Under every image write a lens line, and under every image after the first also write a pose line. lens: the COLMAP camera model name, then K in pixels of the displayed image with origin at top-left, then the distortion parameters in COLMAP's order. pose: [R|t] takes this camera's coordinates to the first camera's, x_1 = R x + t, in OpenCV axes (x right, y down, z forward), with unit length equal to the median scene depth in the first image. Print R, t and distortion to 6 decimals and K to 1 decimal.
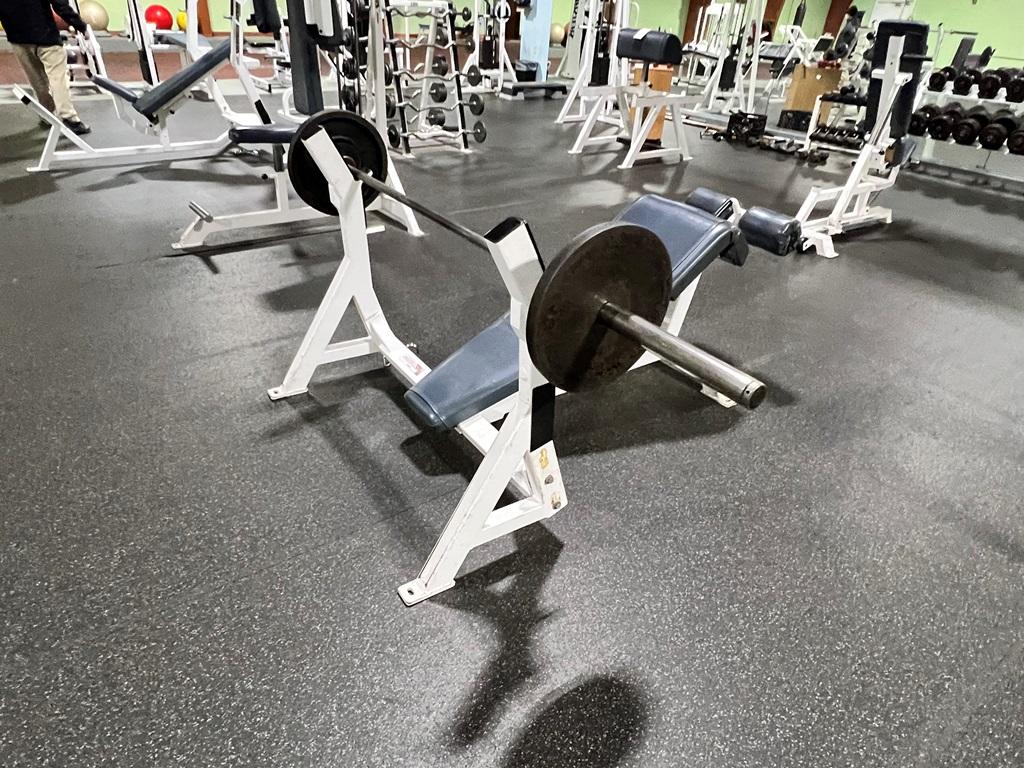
lens RADIAL K [[650.7, 0, 483.5], [0, 650.7, 384.3], [0, 0, 1]] dist [0.004773, 0.001908]
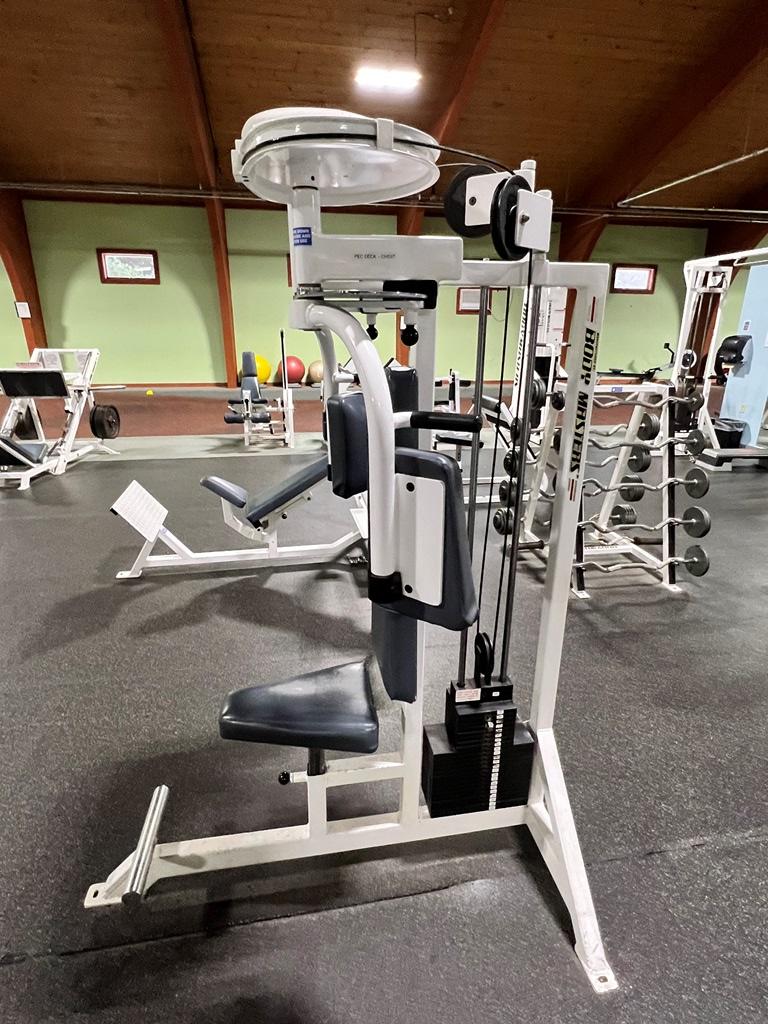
lens RADIAL K [[536.7, 0, 384.0], [0, 536.7, 512.0], [0, 0, 1]] dist [-0.002278, -0.000029]
pose [[0.906224, 0.103904, -0.409832, -0.077914], [-0.191808, 0.964877, -0.179504, -0.282575], [0.376786, 0.241280, 0.894324, 0.385725]]
